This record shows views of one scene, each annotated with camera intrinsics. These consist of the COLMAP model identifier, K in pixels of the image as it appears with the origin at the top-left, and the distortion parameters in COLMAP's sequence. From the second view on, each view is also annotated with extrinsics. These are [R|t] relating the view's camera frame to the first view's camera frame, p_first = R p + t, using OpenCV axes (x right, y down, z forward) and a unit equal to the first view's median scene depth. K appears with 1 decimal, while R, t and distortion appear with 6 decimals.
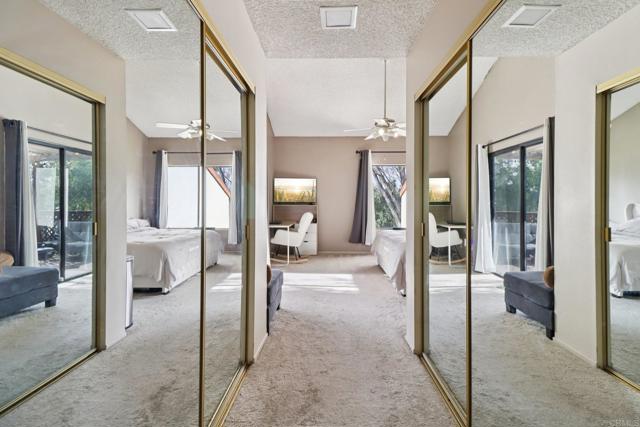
lens RADIAL K [[294.9, 0, 321.5], [0, 294.9, 204.1], [0, 0, 1]] dist [0.003324, -0.000757]
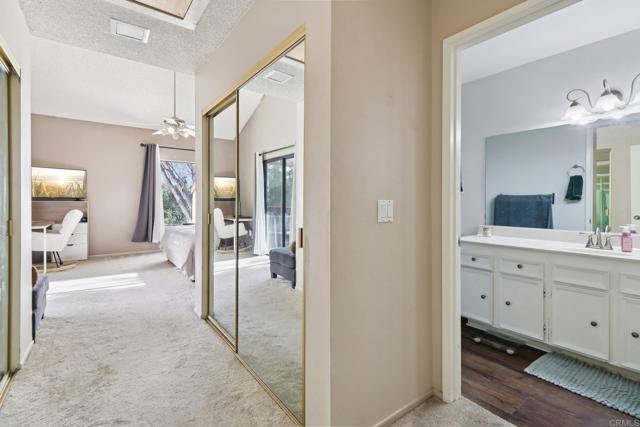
lens RADIAL K [[294.9, 0, 321.5], [0, 294.9, 204.1], [0, 0, 1]] dist [0.003324, -0.000757]
pose [[0.780708, -0.002668, 0.624890, -0.042501], [-0.002181, 0.999973, 0.006995, 0.008452], [-0.624892, -0.006824, 0.780682, -0.182940]]
